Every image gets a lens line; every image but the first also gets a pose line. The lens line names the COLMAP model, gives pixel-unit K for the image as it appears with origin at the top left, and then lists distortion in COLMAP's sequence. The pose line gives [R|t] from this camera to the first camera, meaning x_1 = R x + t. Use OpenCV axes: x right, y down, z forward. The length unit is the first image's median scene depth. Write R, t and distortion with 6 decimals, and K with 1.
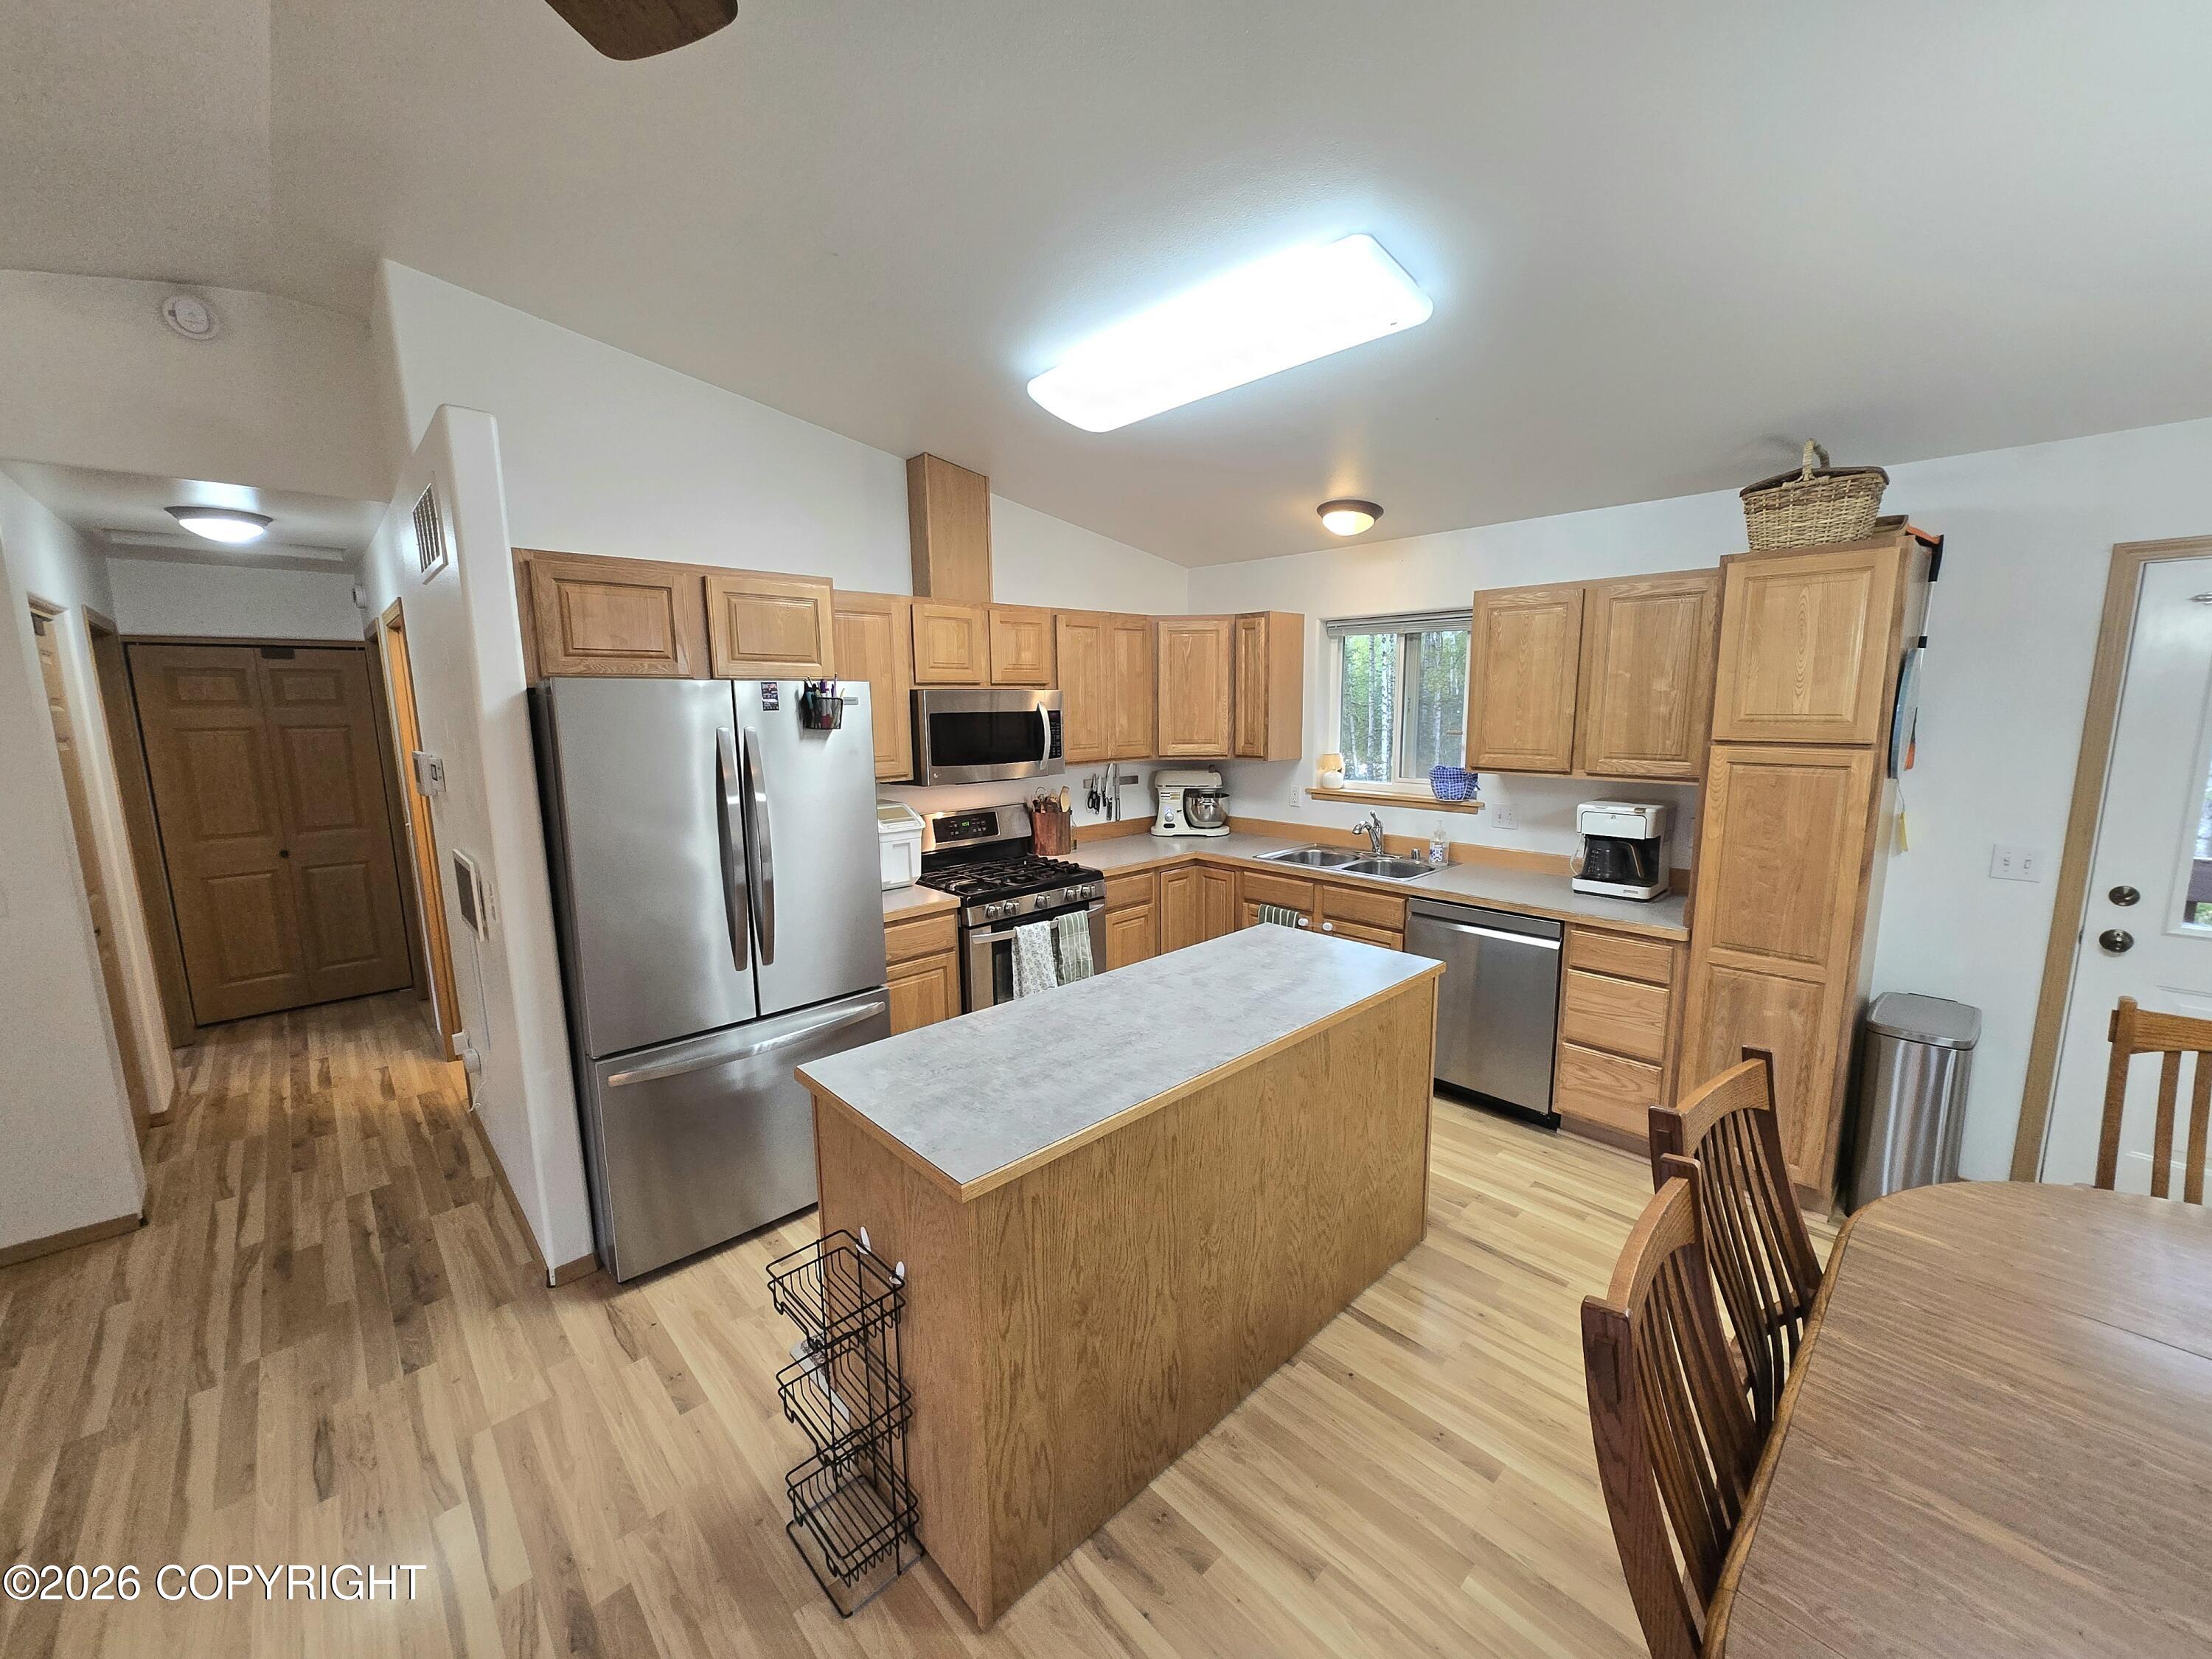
lens RADIAL K [[867.8, 0, 1126.3], [0, 867.8, 835.4], [0, 0, 1]] dist [0.001691, 0.000625]
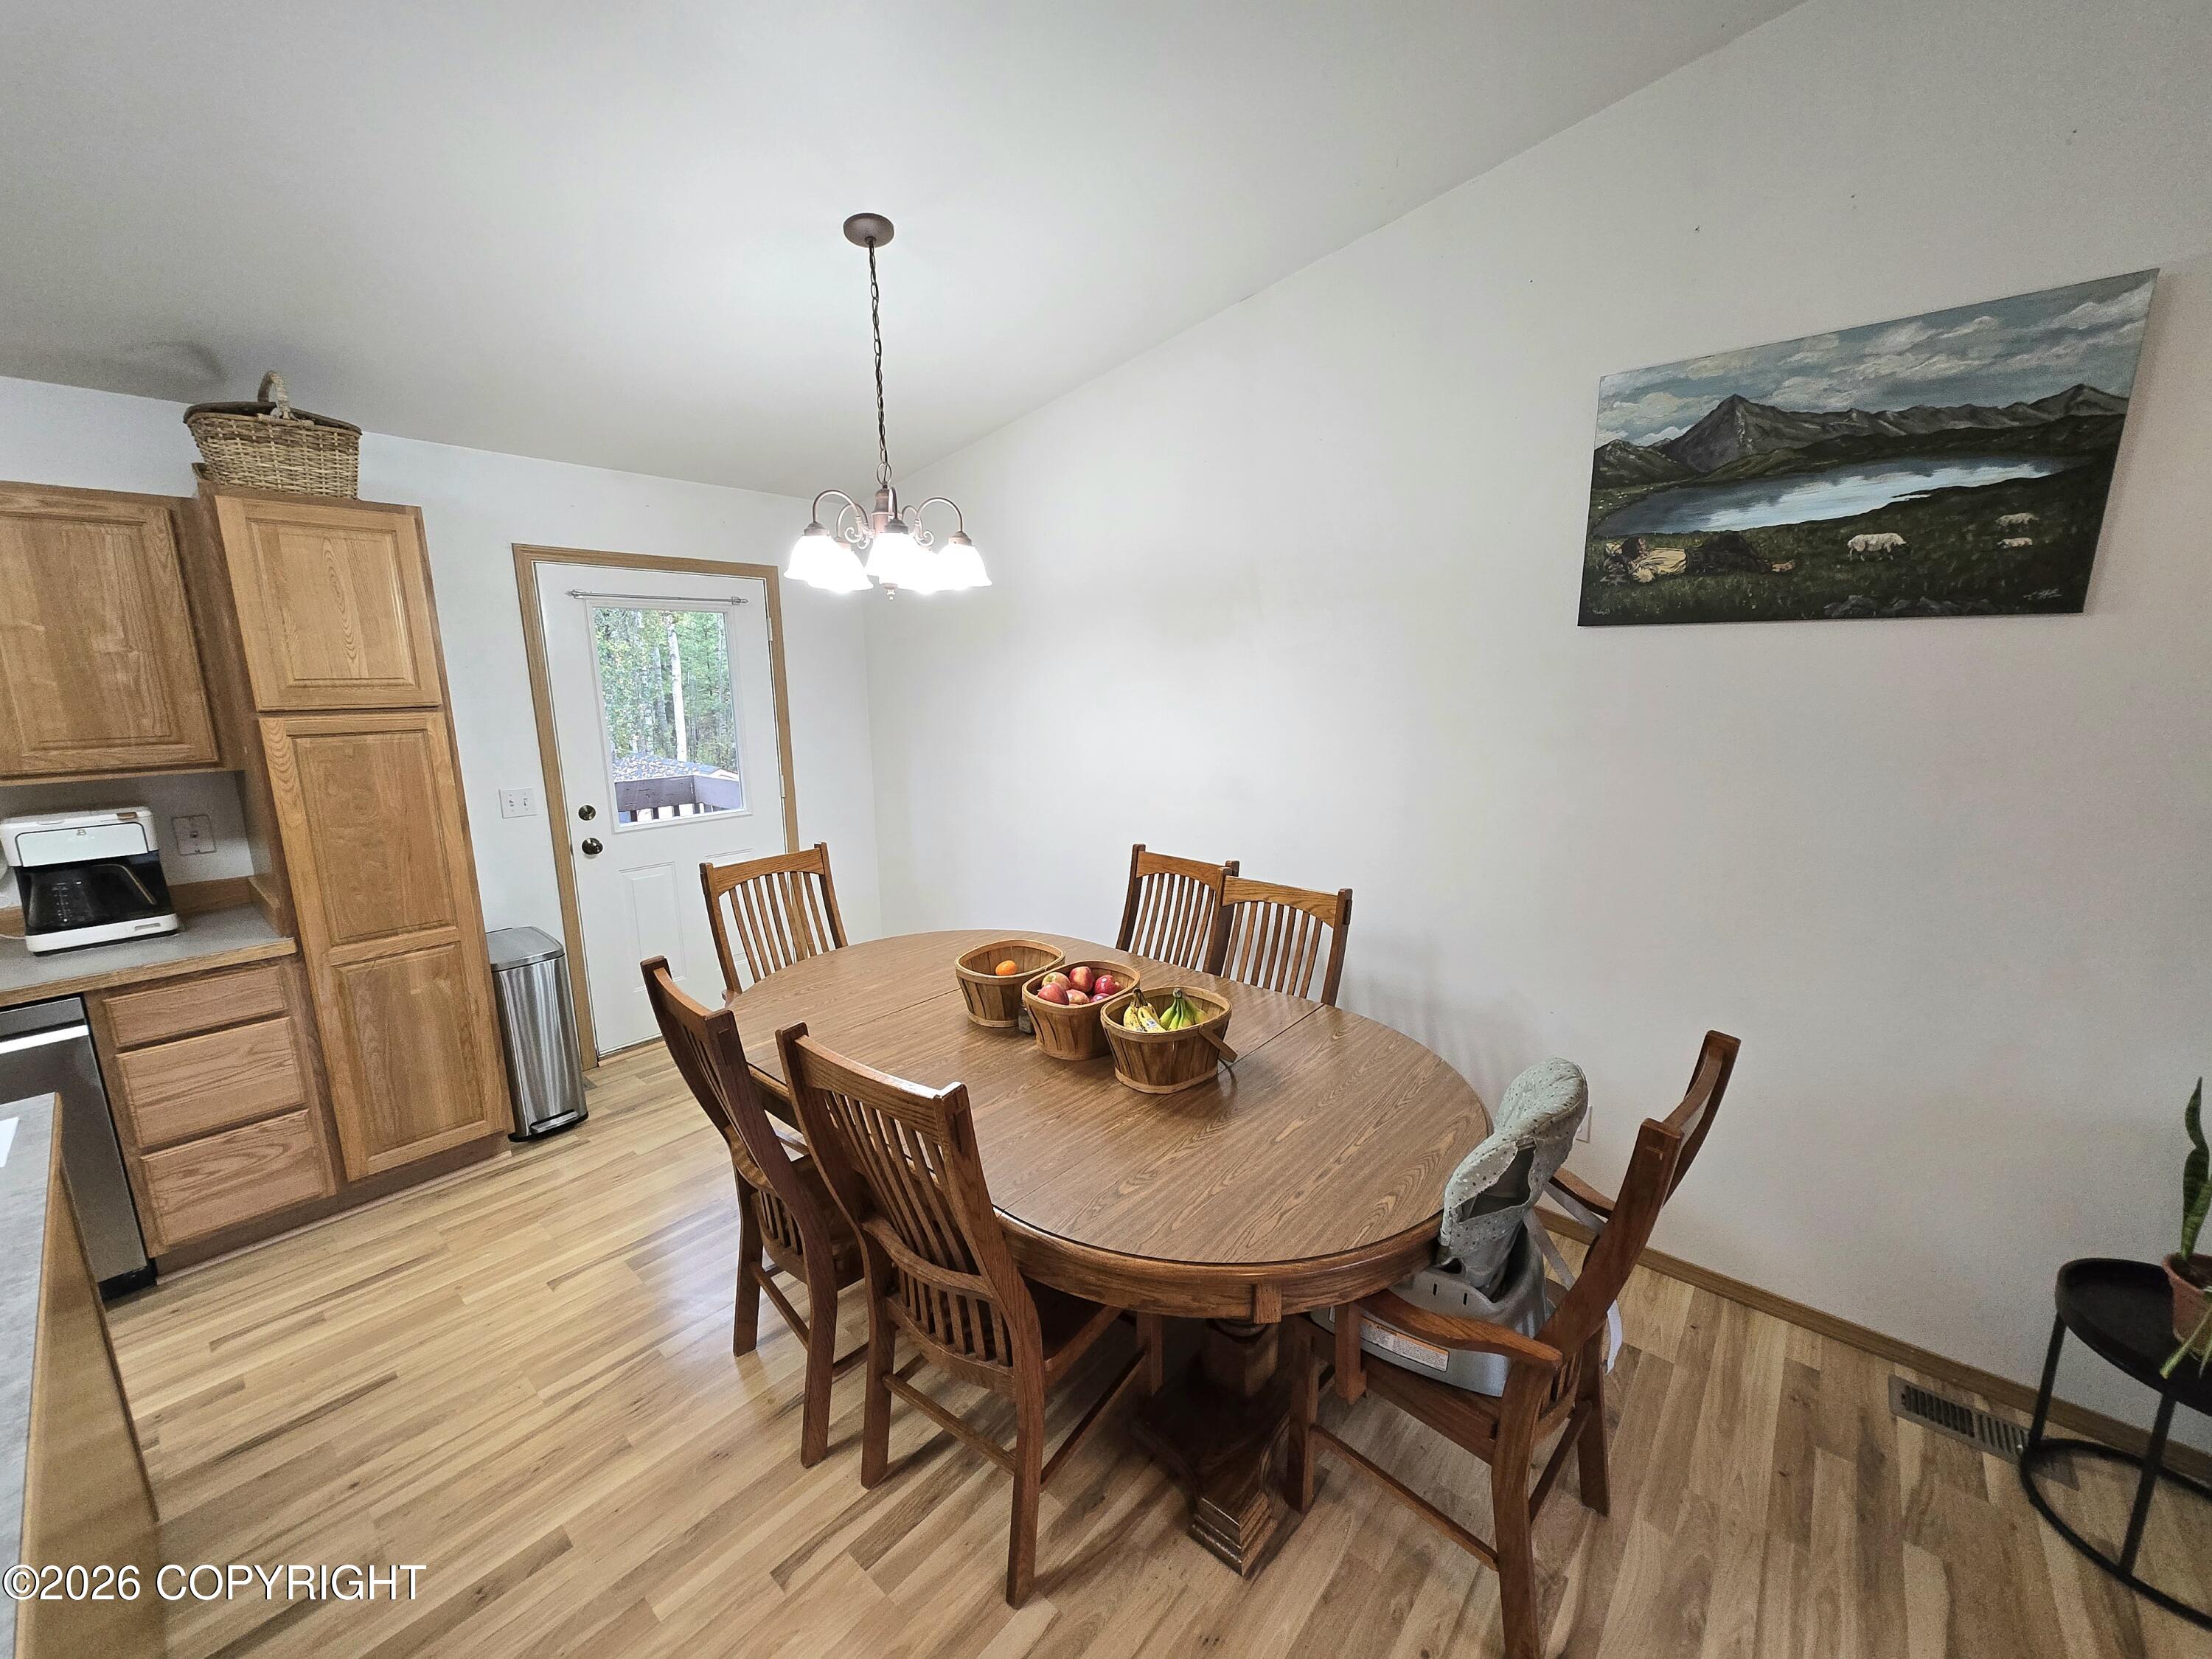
lens RADIAL K [[867.8, 0, 1126.3], [0, 867.8, 835.4], [0, 0, 1]] dist [0.001691, 0.000625]
pose [[-0.103655, -0.178250, 0.978510, -0.248576], [0.165768, 0.966954, 0.193705, -0.017782], [-0.980702, 0.182284, -0.070681, 0.260186]]
